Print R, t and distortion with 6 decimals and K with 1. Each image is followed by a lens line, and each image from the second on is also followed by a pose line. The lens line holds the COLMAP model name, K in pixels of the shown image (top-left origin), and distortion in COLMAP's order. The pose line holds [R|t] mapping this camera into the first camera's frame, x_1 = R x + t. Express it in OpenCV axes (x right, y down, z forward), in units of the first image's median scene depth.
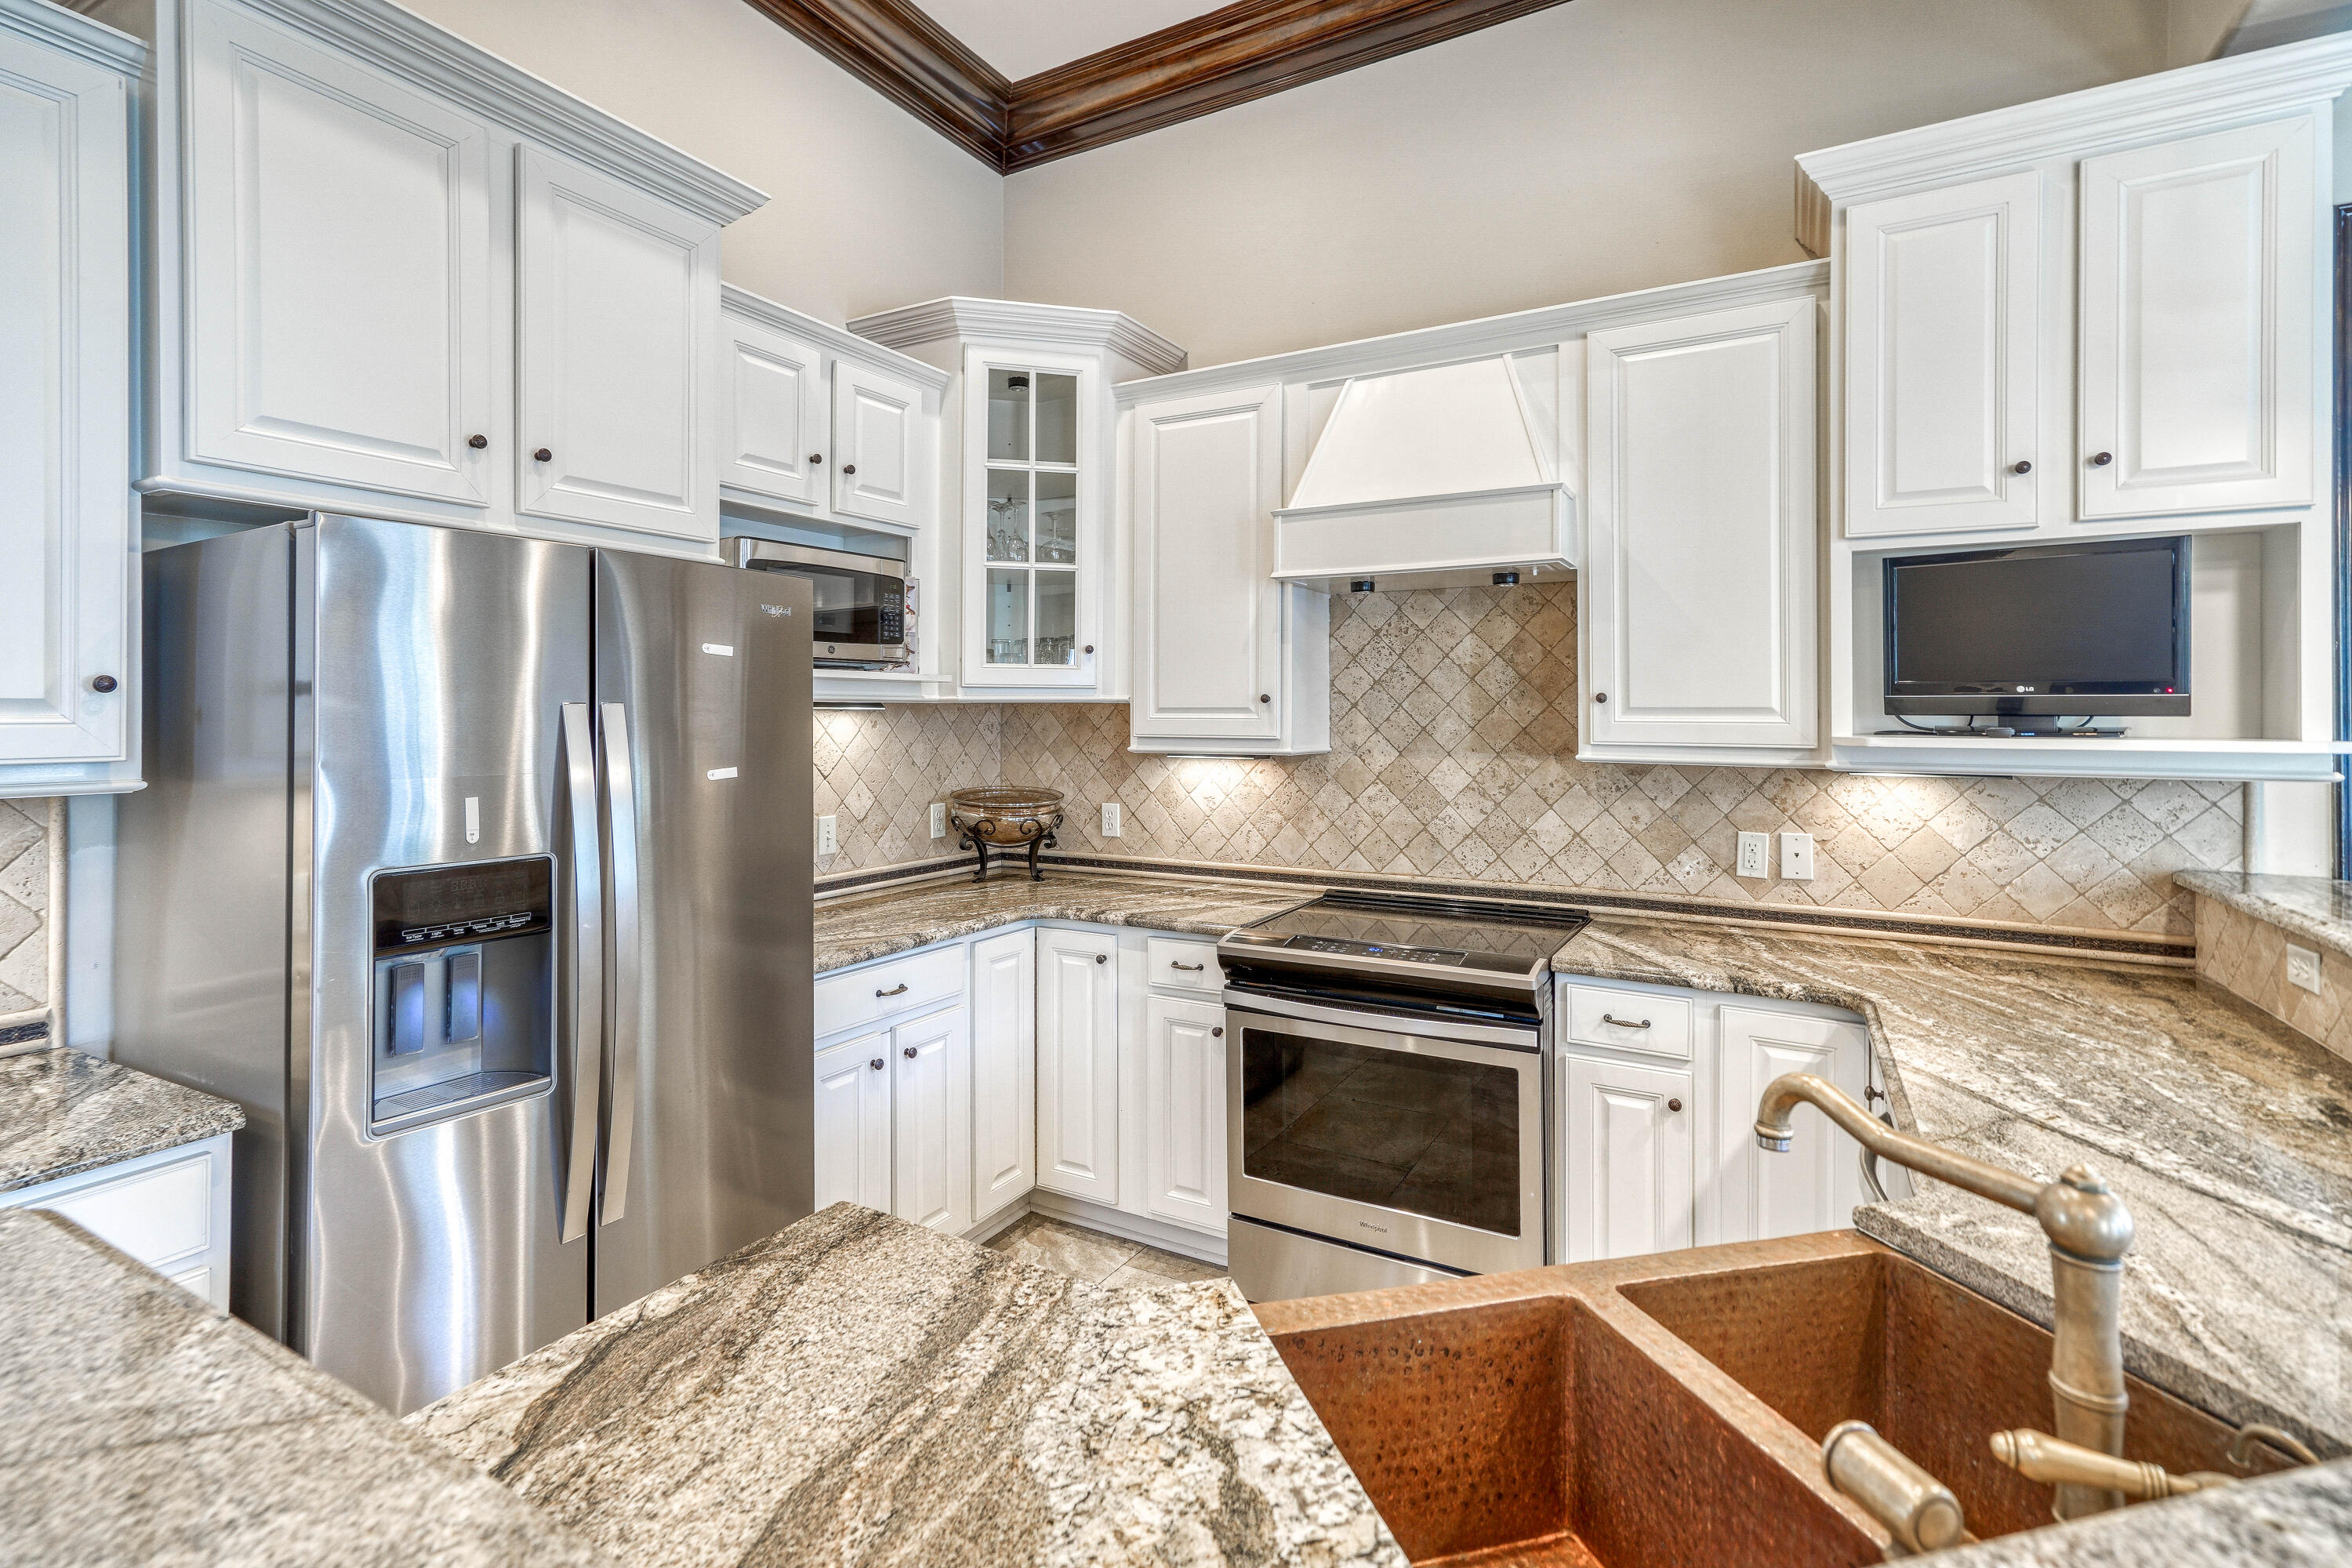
lens RADIAL K [[1124.4, 0, 1179.7], [0, 1124.4, 693.8], [0, 0, 1]] dist [0.004546, 0.001265]
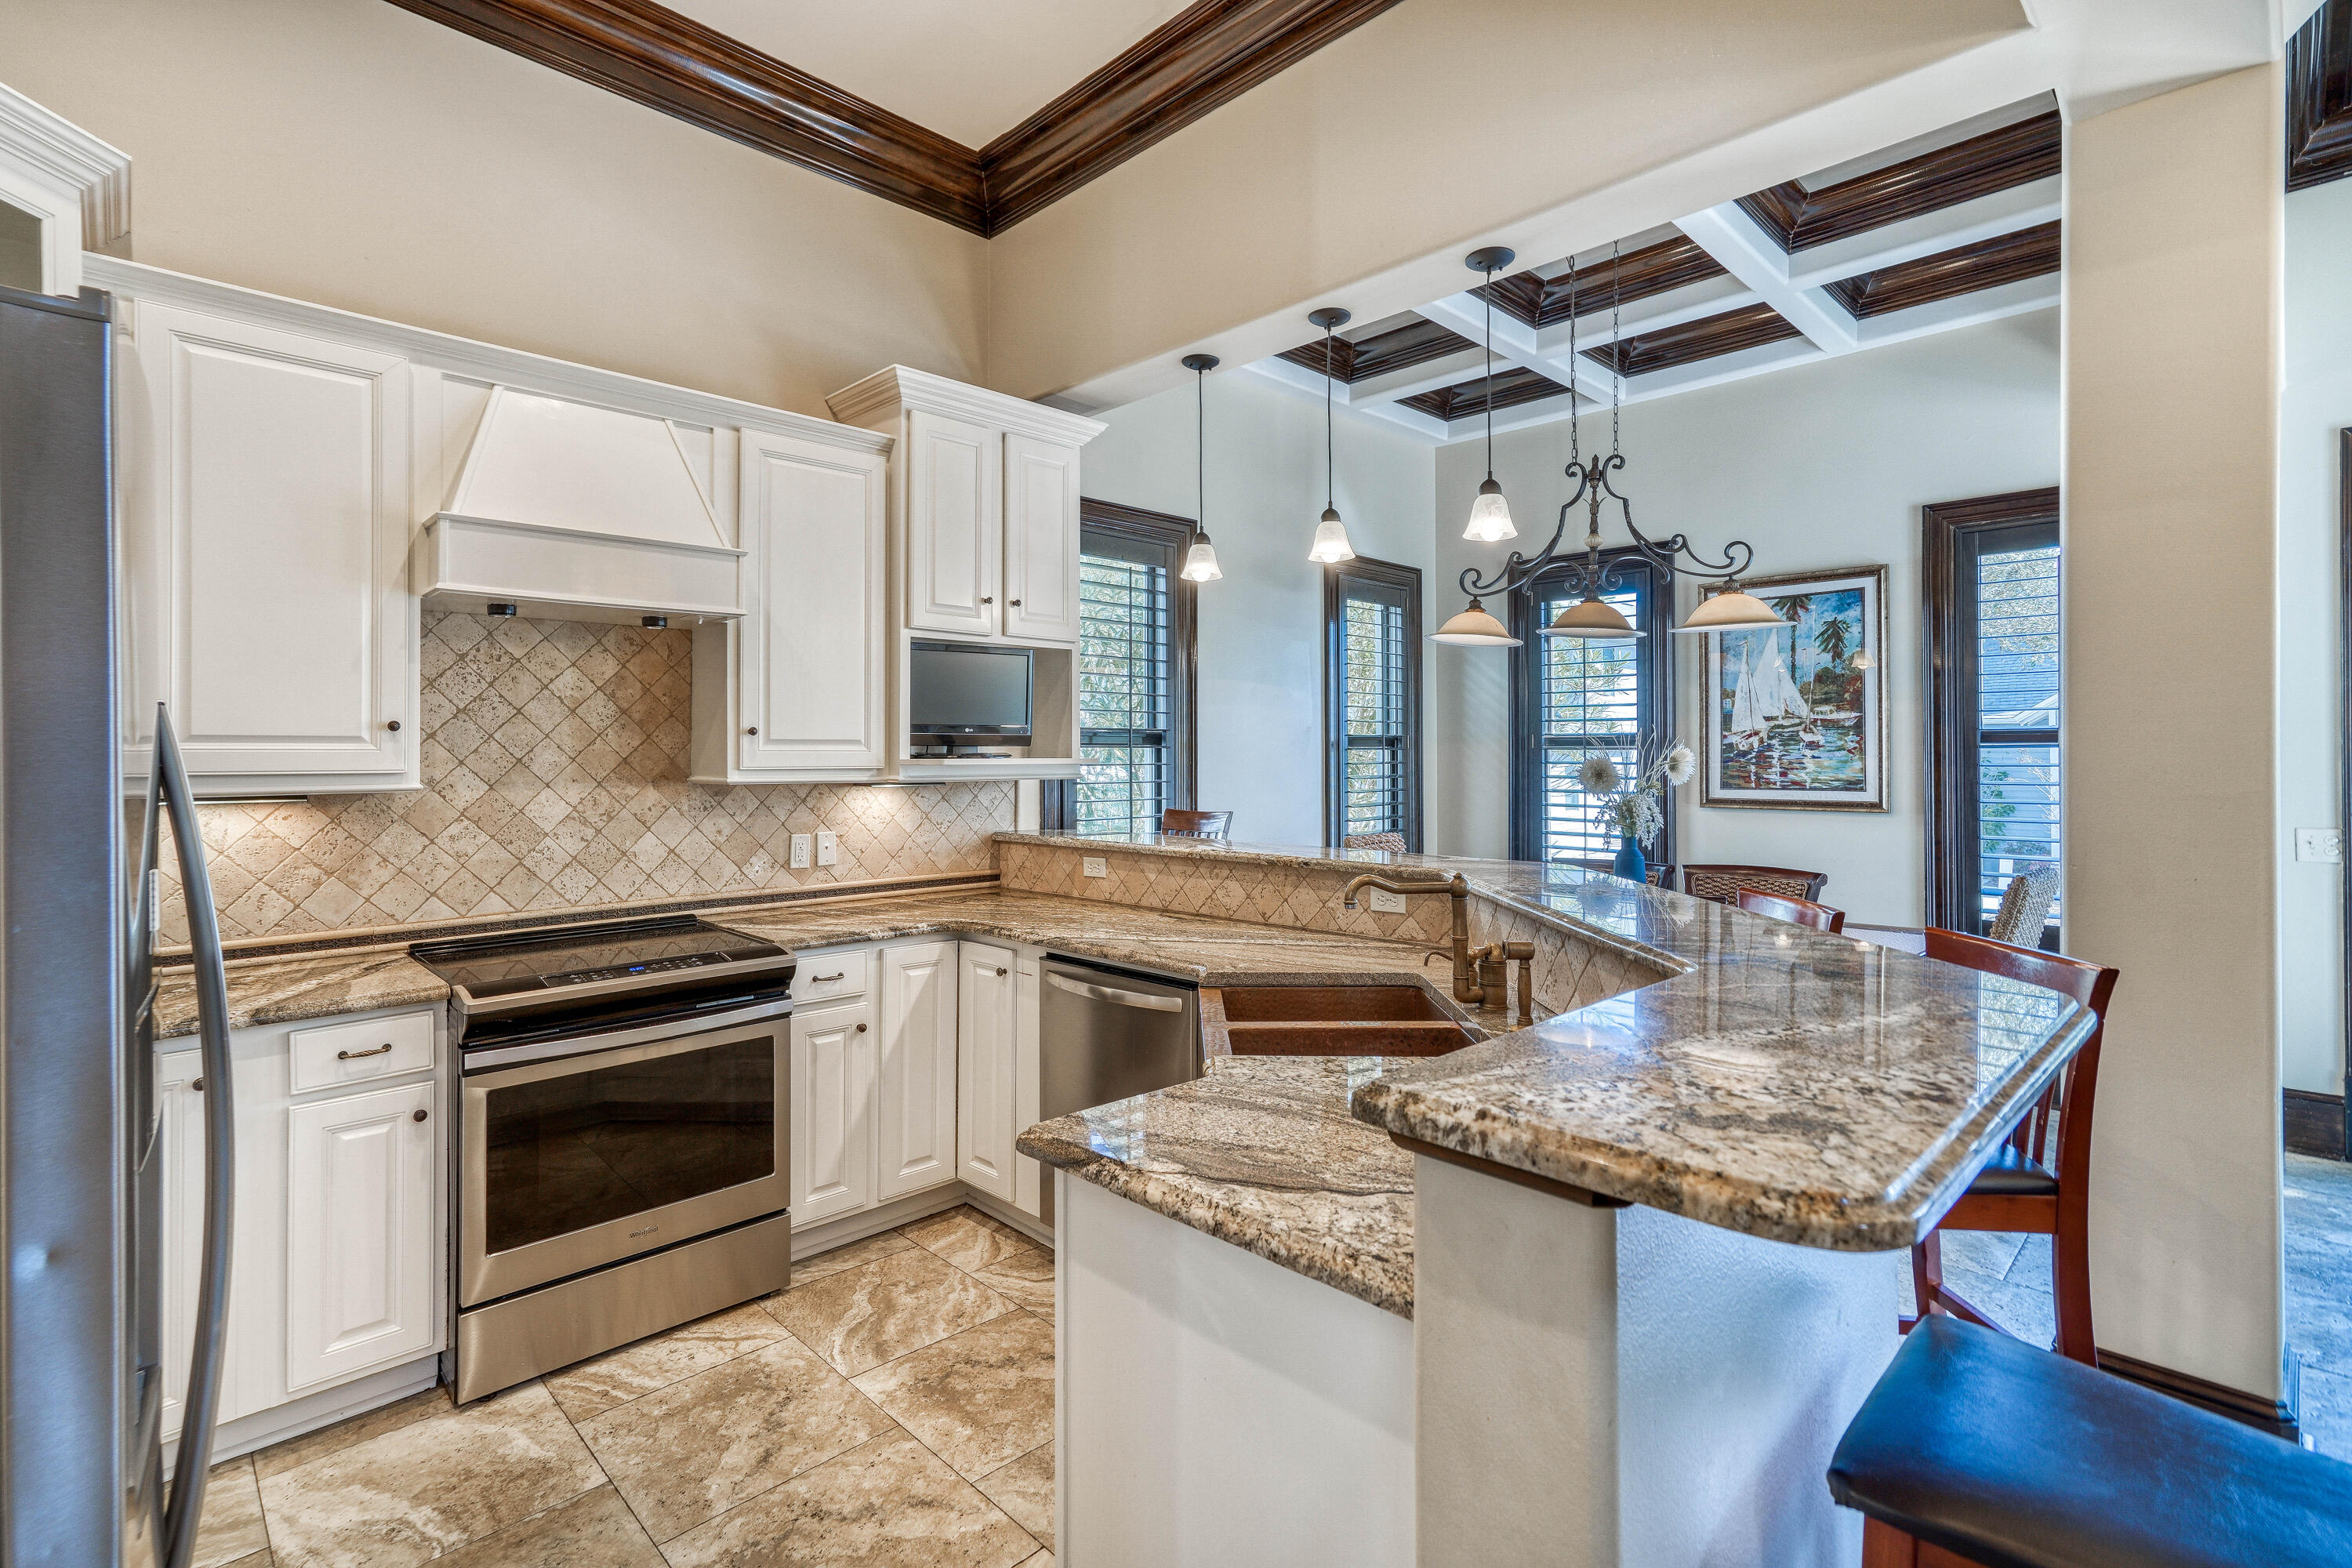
lens RADIAL K [[1073.8, 0, 1181.5], [0, 1073.8, 740.7], [0, 0, 1]] dist [0.000106, 0.000156]
pose [[0.271477, 0.007543, 0.962415, -0.560464], [-0.012065, 0.999917, -0.004434, 0.011995], [-0.962369, -0.010408, 0.271546, 0.211077]]
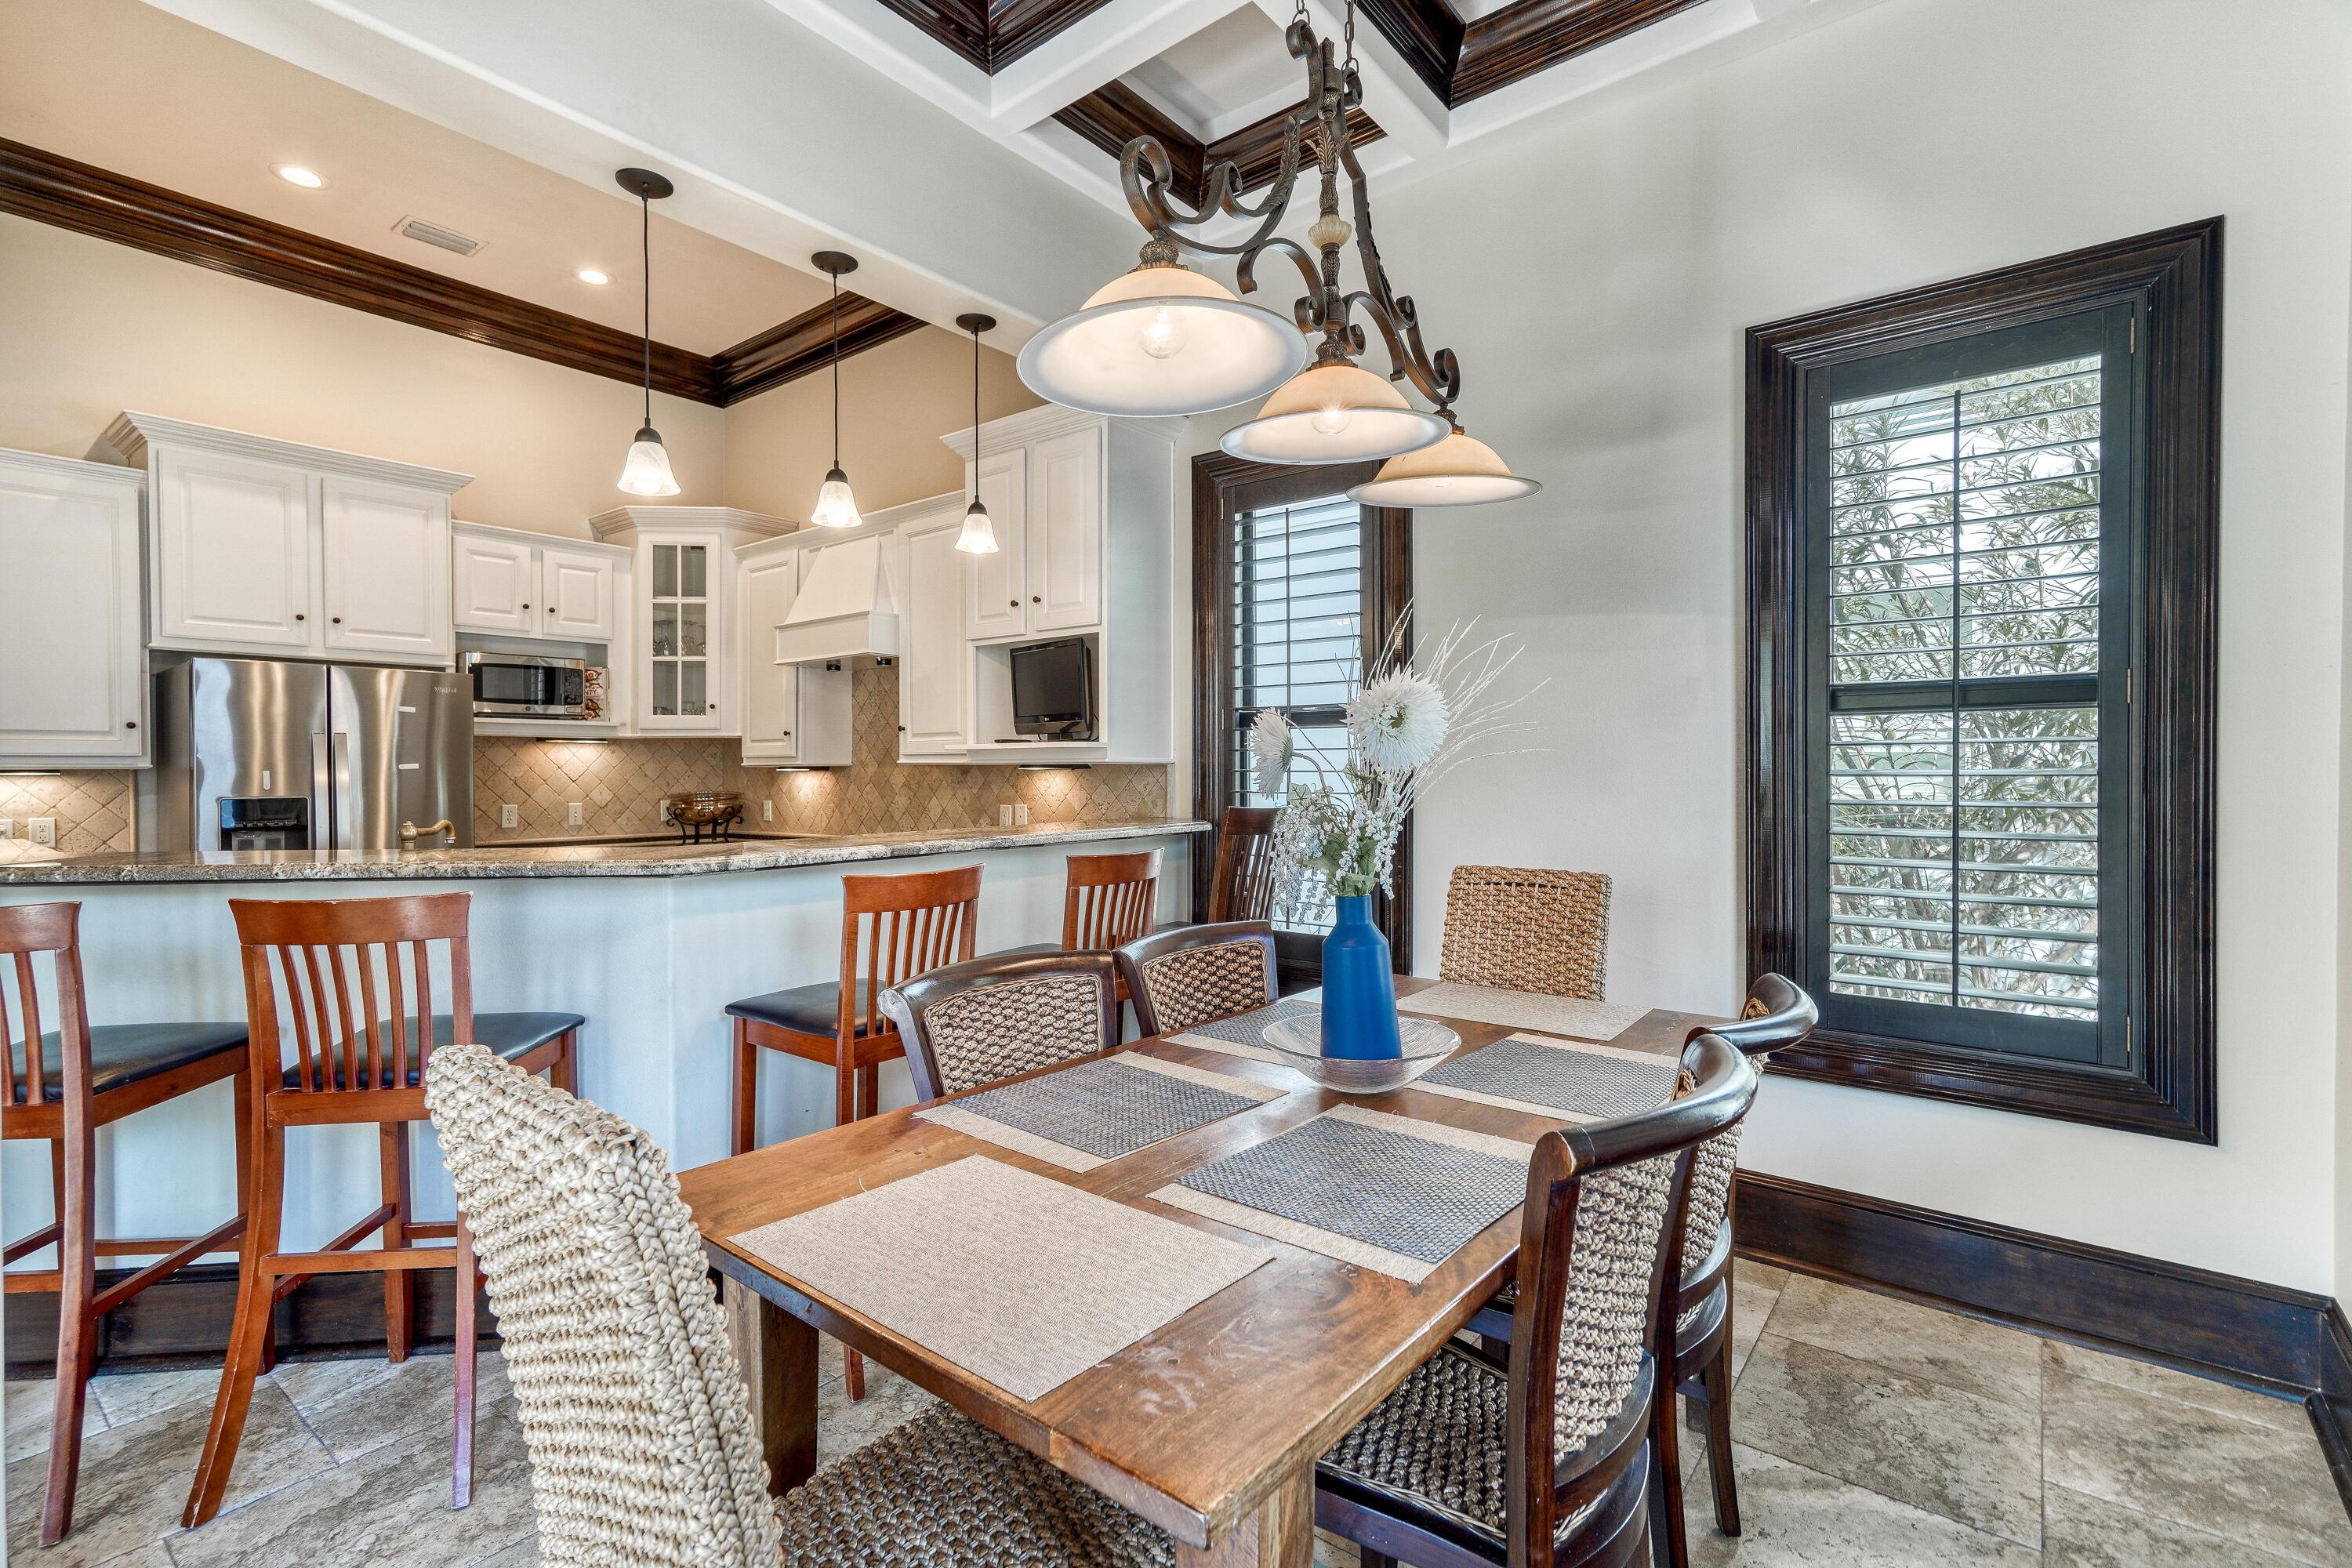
lens RADIAL K [[1082.6, 0, 1168.7], [0, 1082.6, 769.0], [0, 0, 1]] dist [0.000157, 0.000194]
pose [[0.988062, -0.006512, -0.153918, 0.960650], [0.009406, 0.999792, 0.018082, 0.036918], [0.153768, -0.019314, 0.987918, -0.587433]]
